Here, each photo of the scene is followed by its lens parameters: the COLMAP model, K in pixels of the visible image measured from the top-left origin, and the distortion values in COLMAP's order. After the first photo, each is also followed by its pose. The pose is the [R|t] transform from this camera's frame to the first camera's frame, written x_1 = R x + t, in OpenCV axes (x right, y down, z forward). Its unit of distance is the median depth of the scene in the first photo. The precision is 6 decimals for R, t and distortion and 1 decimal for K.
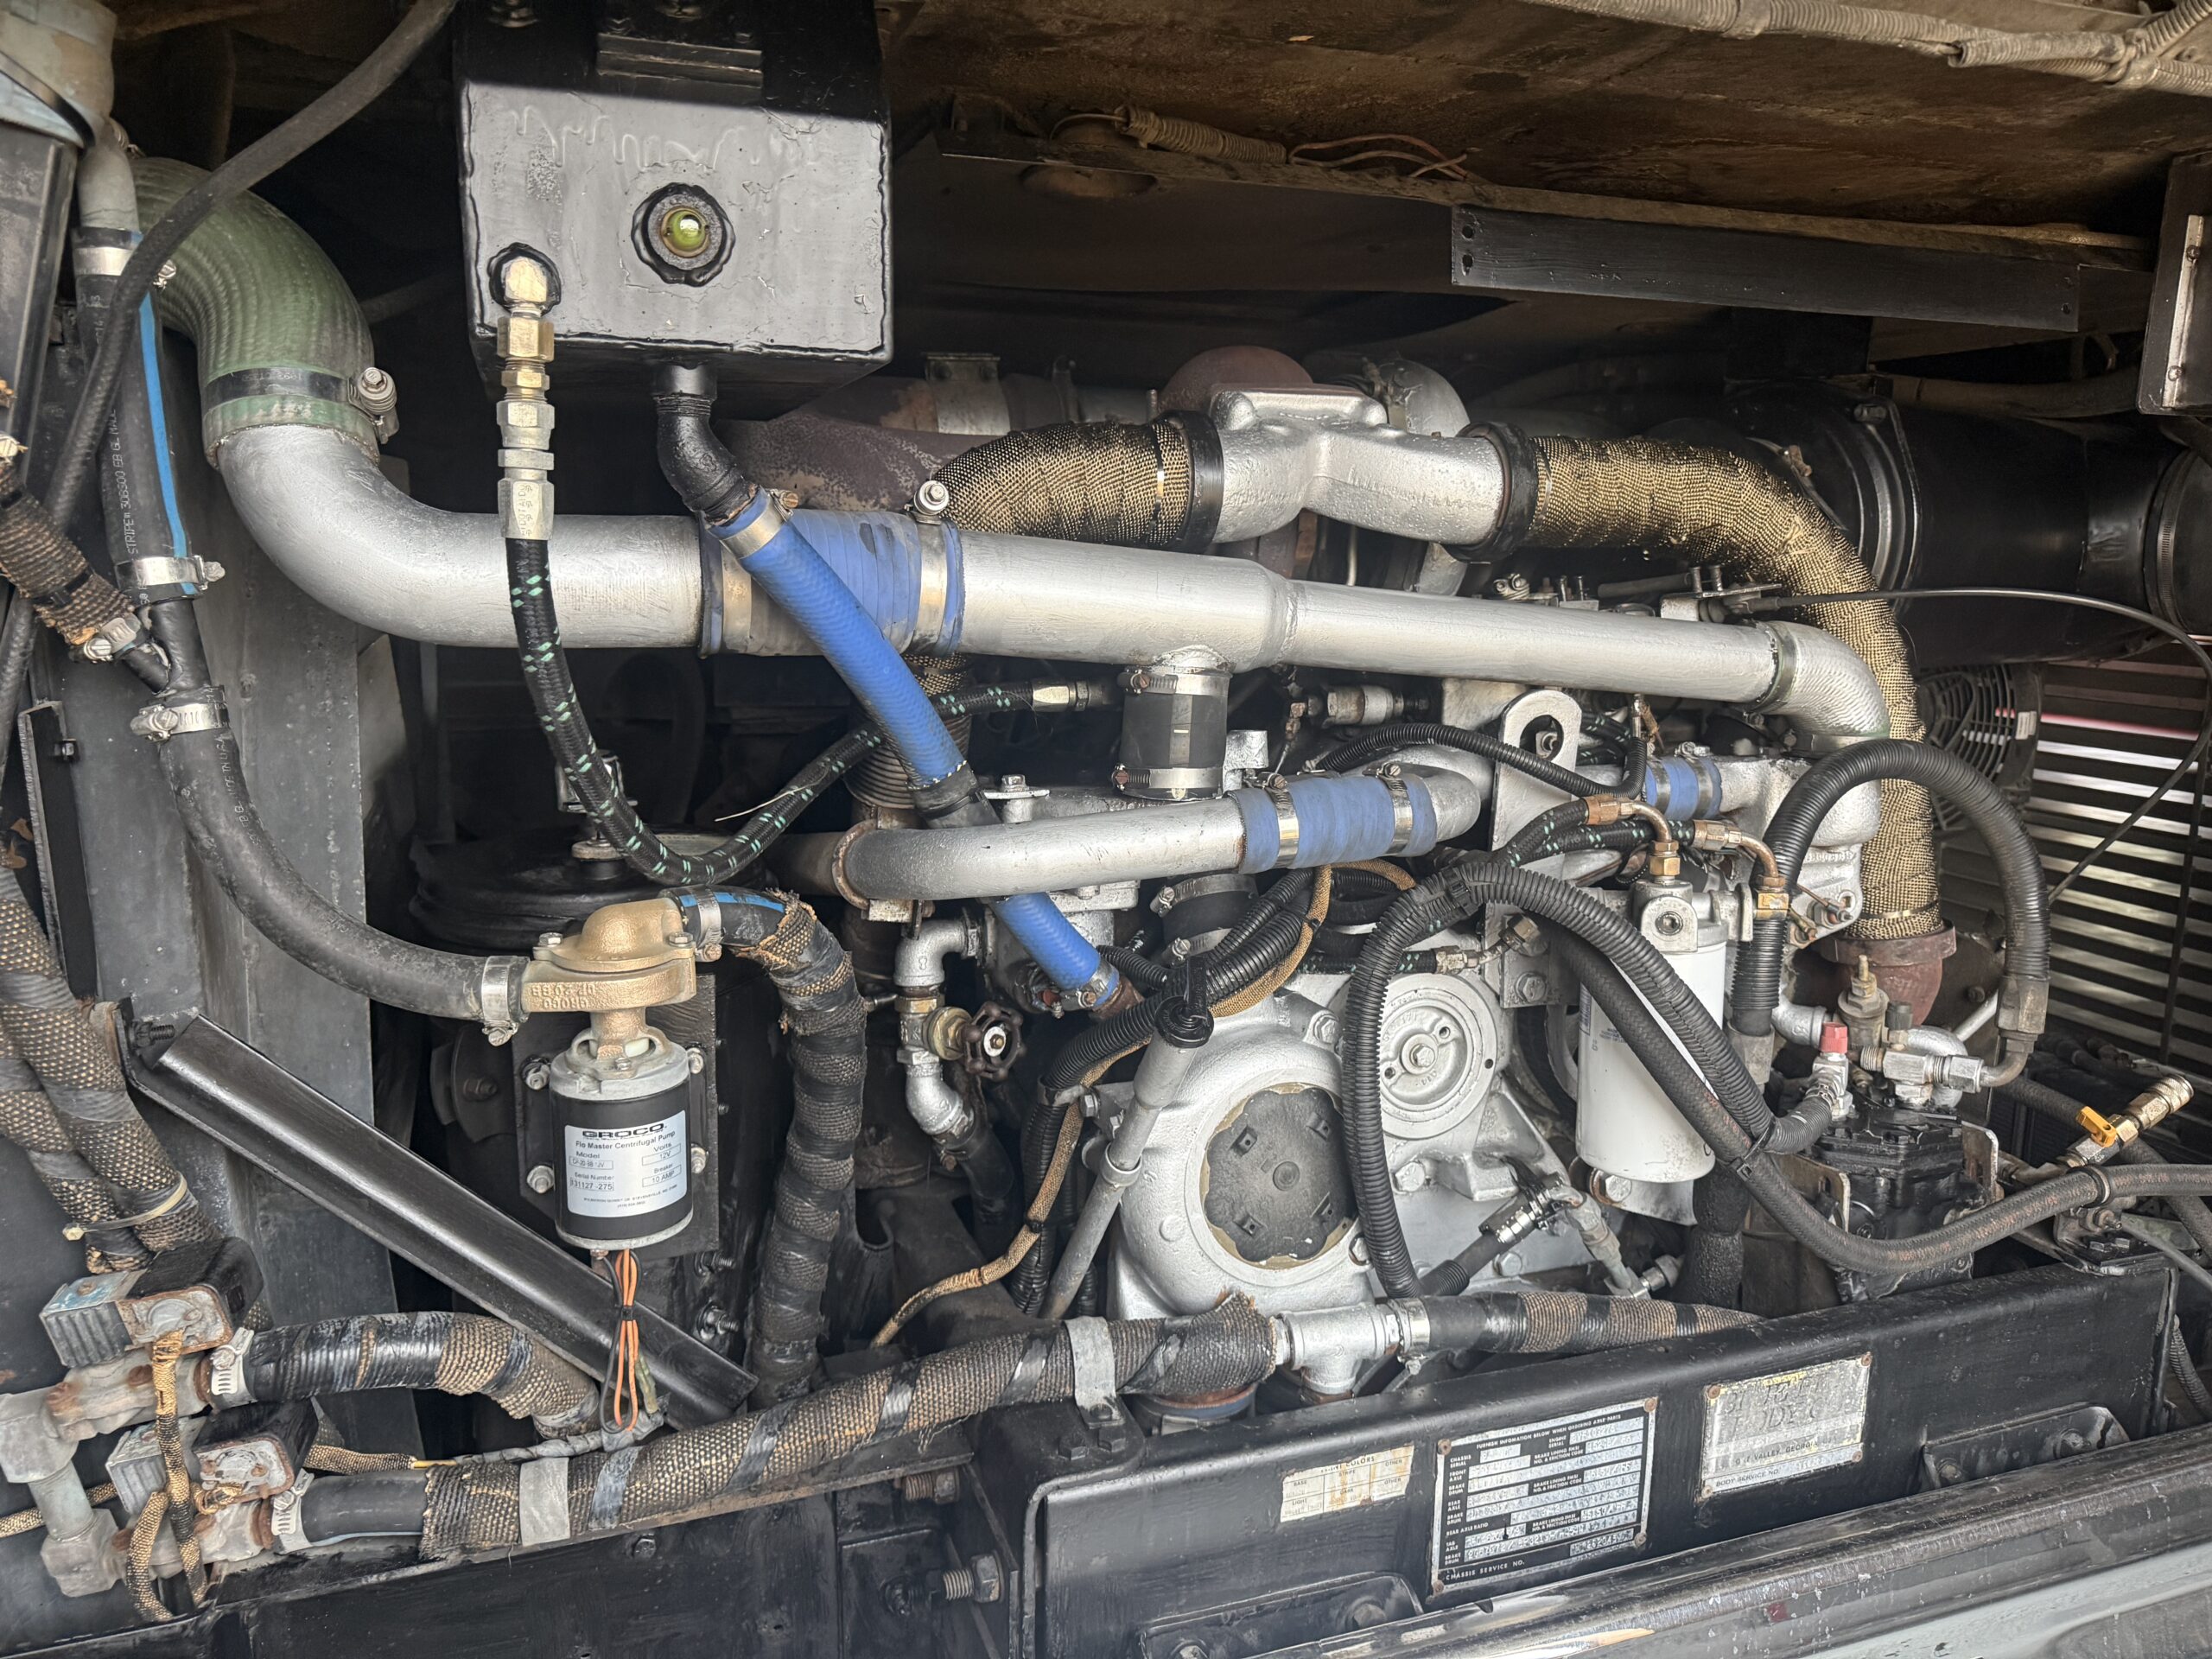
lens RADIAL K [[1595.6, 0, 1102.6], [0, 1595.6, 832.4], [0, 0, 1]] dist [0.051426, -0.074289]
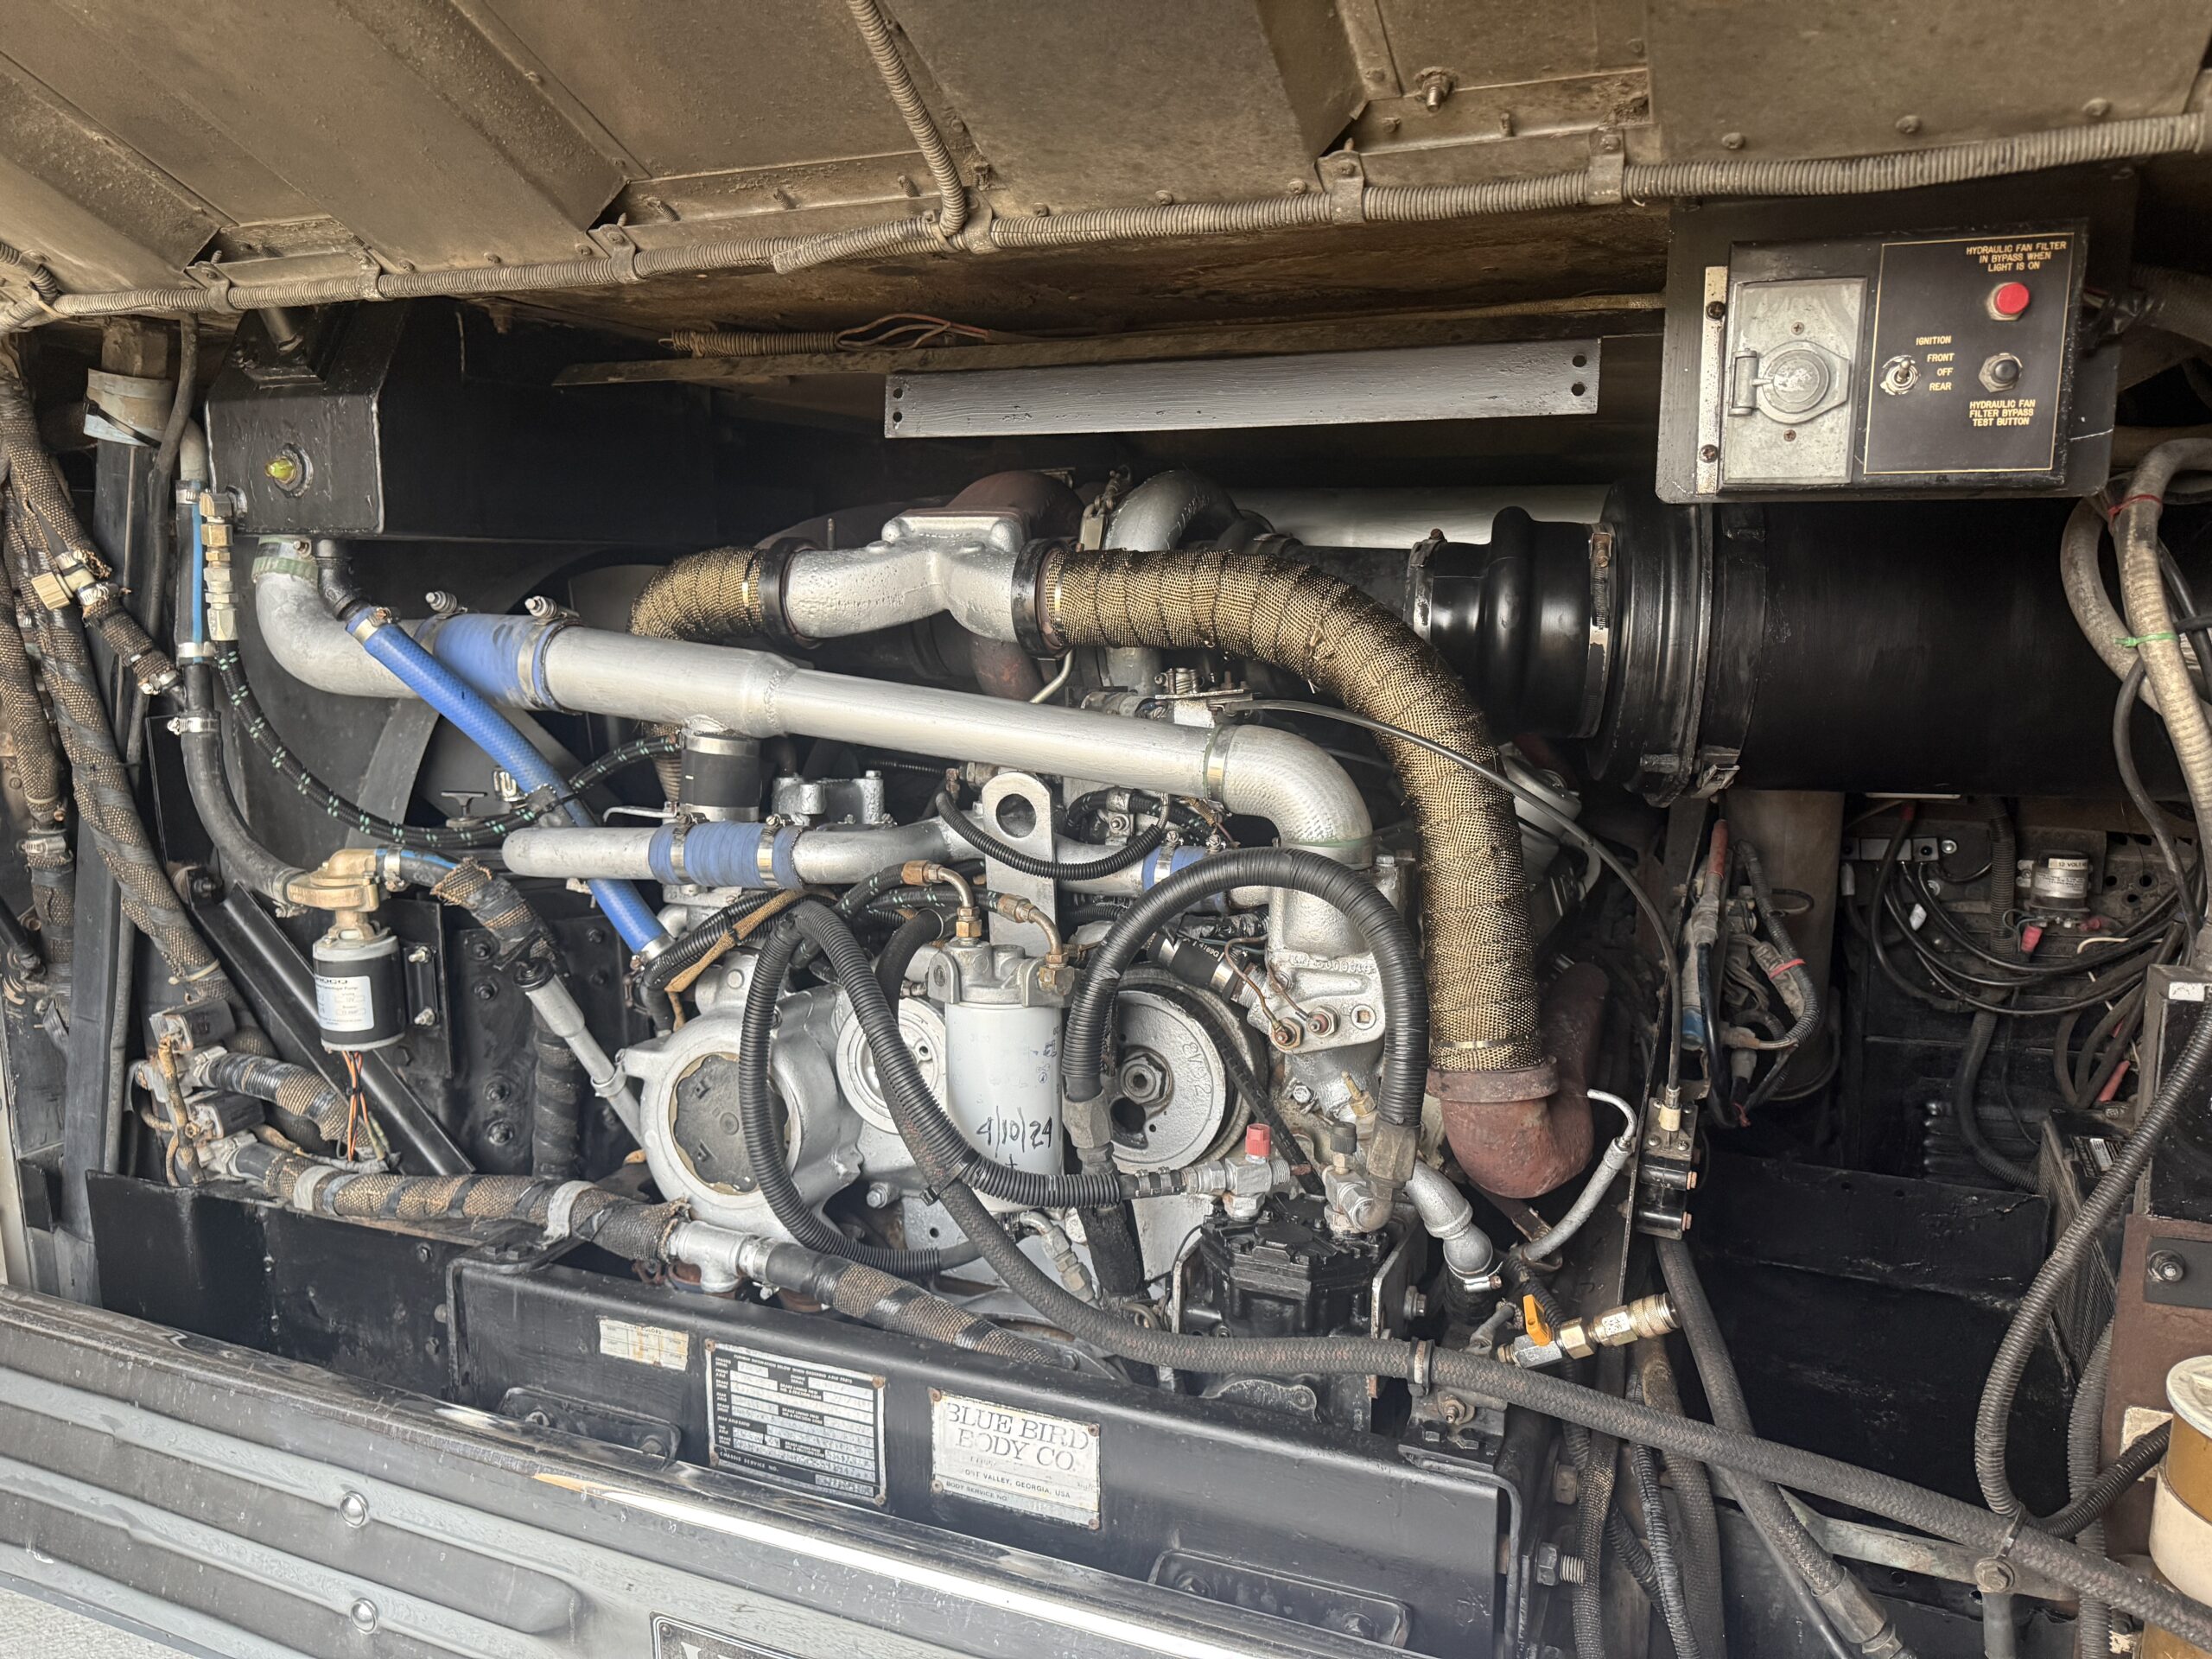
lens RADIAL K [[1595.6, 0, 1095.5], [0, 1595.6, 832.7], [0, 0, 1]] dist [0.051426, -0.074289]
pose [[0.737300, 0.100594, -0.668034, 1.203270], [-0.116649, 0.992956, 0.020778, -0.084204], [0.665418, 0.062605, 0.743841, 0.213991]]
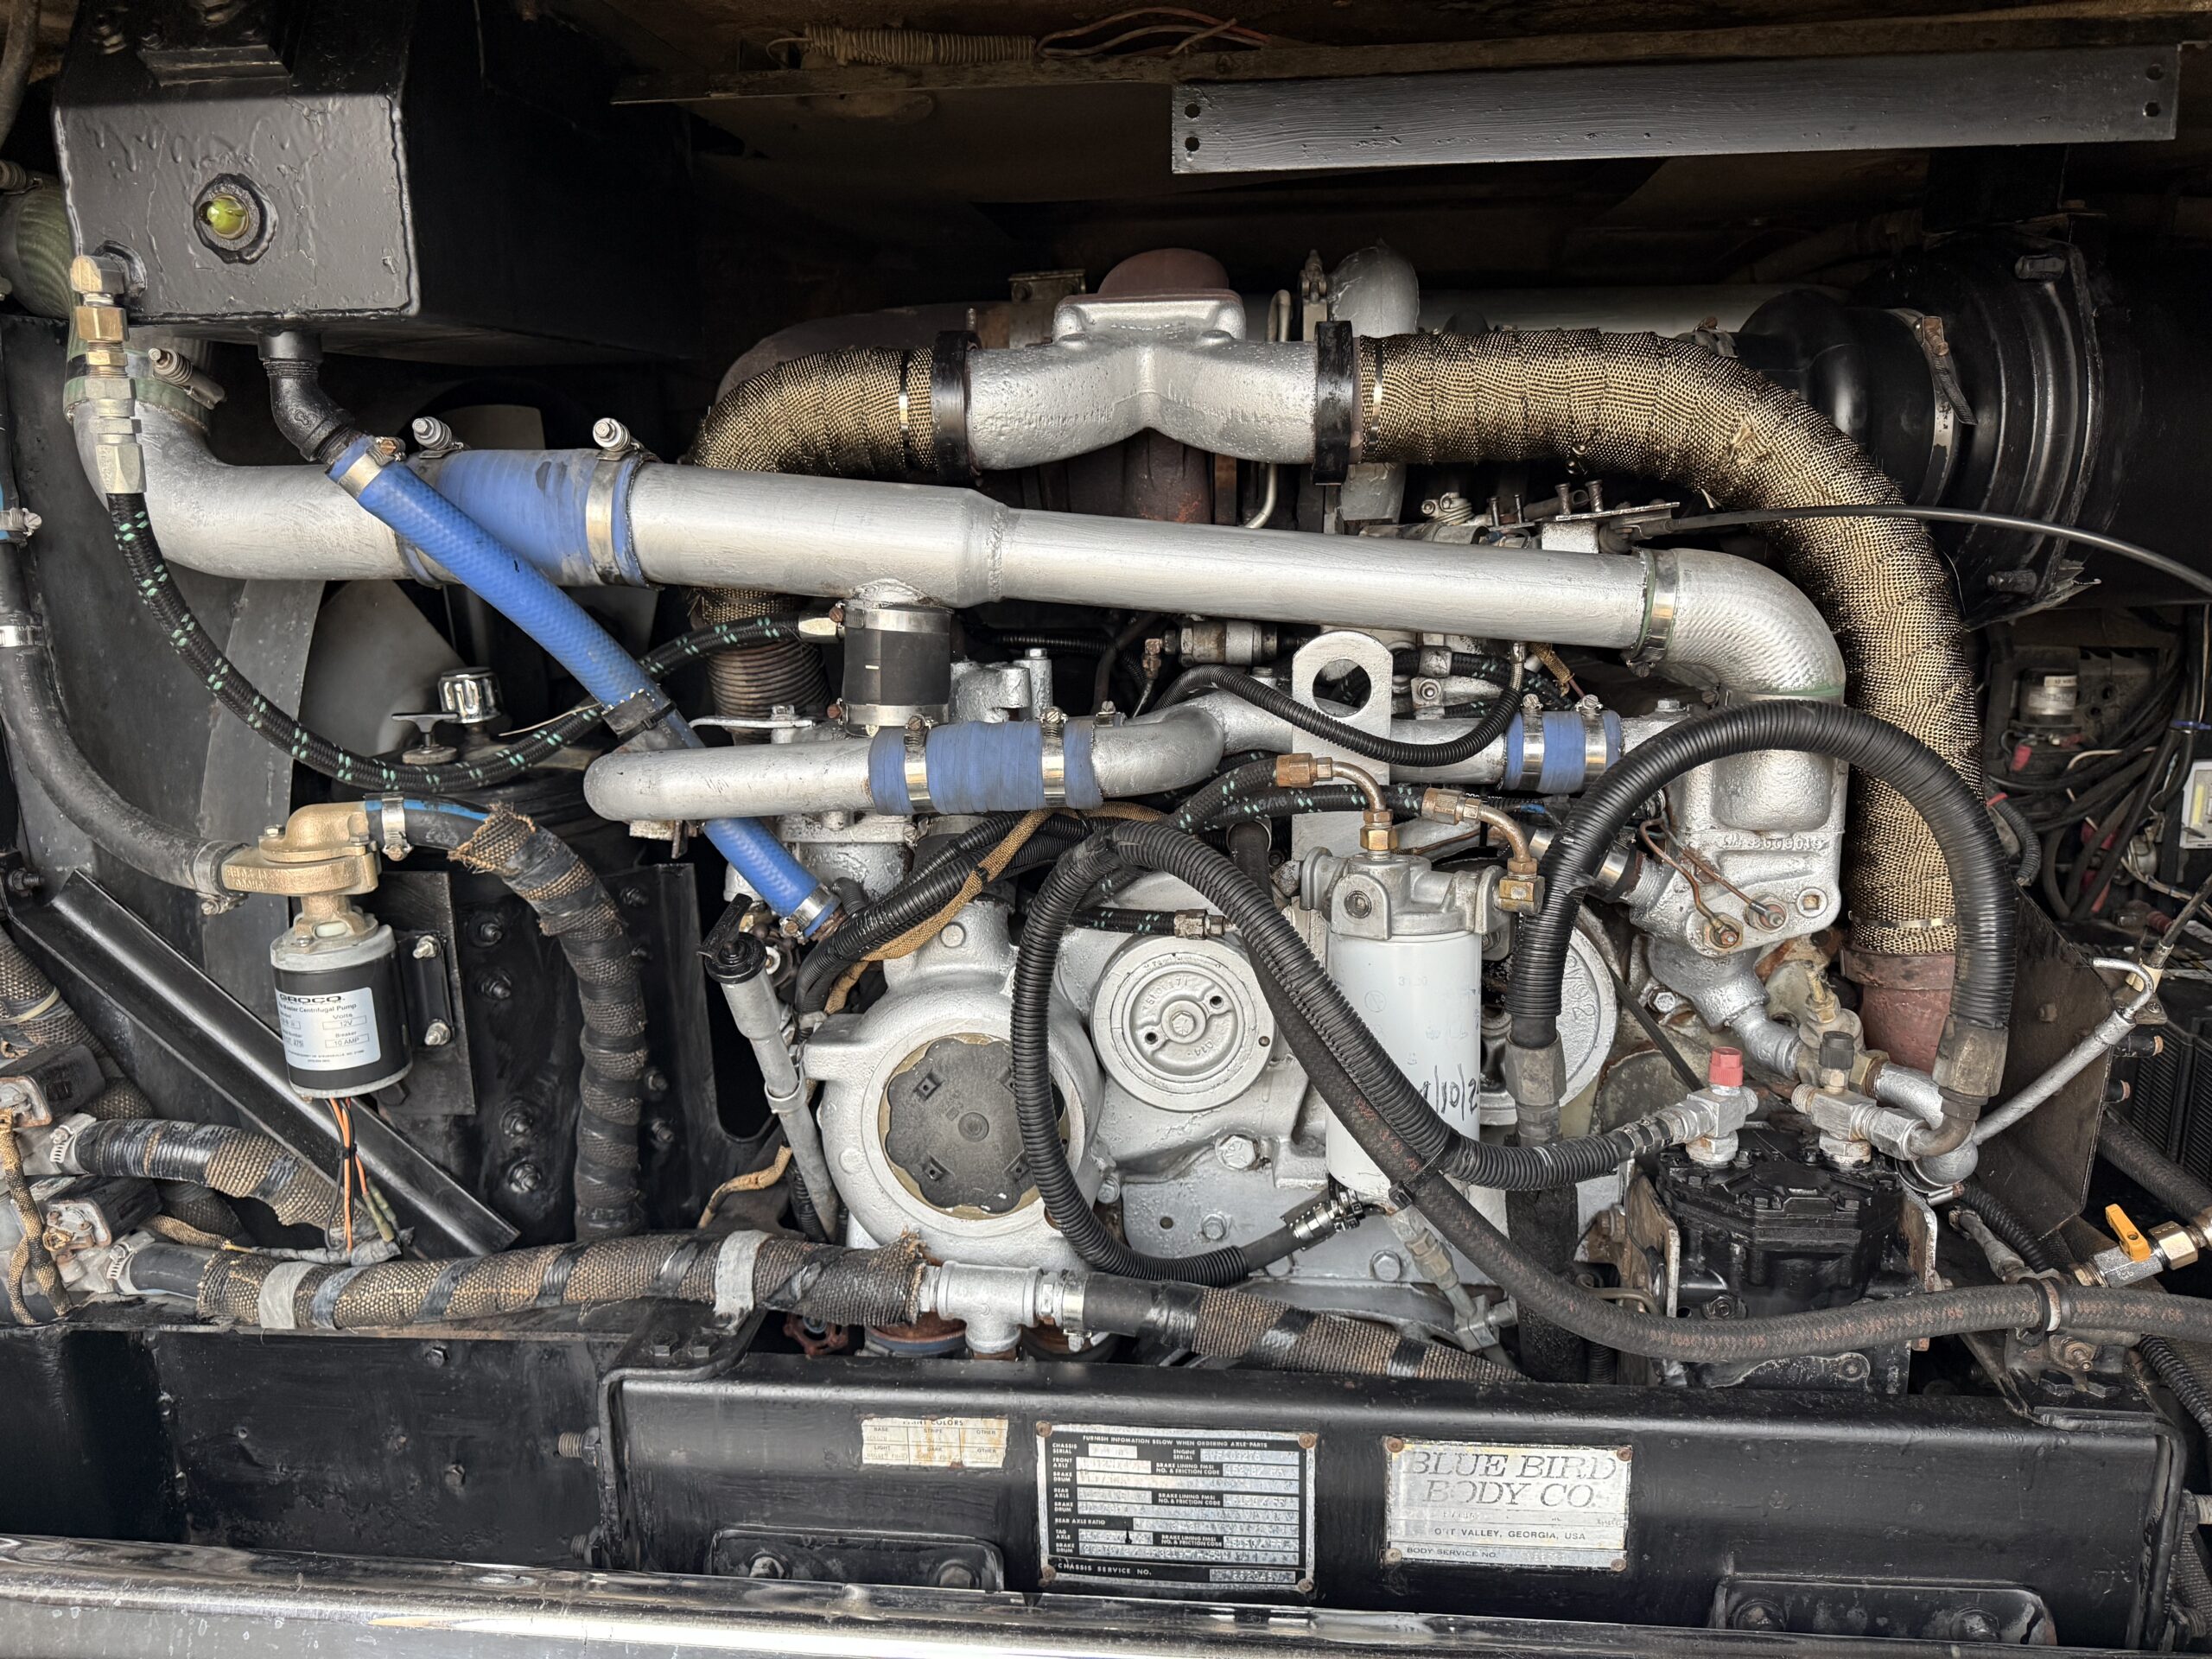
lens RADIAL K [[1595.6, 0, 1091.4], [0, 1595.6, 832.4], [0, 0, 1]] dist [0.051426, -0.074289]
pose [[0.902104, 0.071867, -0.425491, 0.590316], [-0.048691, 0.996689, 0.065112, -0.031836], [0.428762, -0.038020, 0.902617, 0.160571]]
